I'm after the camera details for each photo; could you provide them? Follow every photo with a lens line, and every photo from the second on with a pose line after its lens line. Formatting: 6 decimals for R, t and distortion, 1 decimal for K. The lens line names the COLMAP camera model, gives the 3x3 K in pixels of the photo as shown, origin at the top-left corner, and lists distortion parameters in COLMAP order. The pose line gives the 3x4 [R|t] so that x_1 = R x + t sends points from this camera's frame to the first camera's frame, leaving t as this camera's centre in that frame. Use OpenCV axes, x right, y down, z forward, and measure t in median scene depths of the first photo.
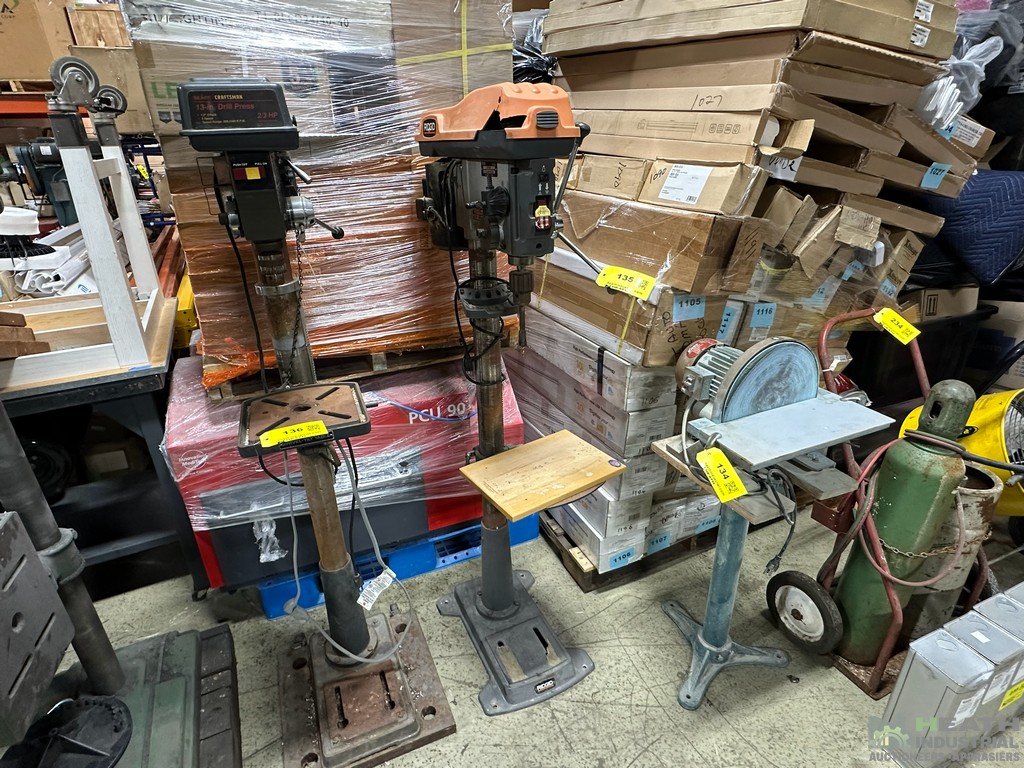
lens RADIAL K [[539.4, 0, 512.0], [0, 539.4, 384.0], [0, 0, 1]] dist [0.001287, 0.002013]
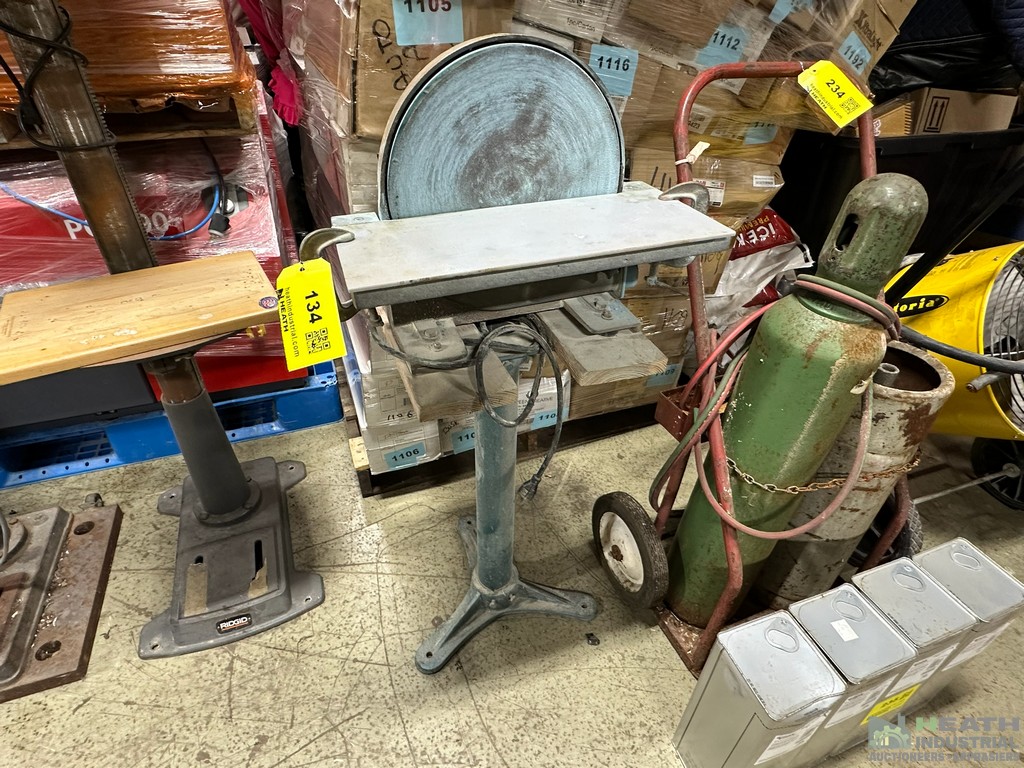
lens RADIAL K [[539.4, 0, 512.0], [0, 539.4, 384.0], [0, 0, 1]] dist [0.001287, 0.002013]
pose [[0.997606, 0.066637, -0.018507, 0.418168], [-0.061352, 0.976219, 0.207923, 0.087819], [0.031922, -0.206289, 0.977970, 0.392718]]
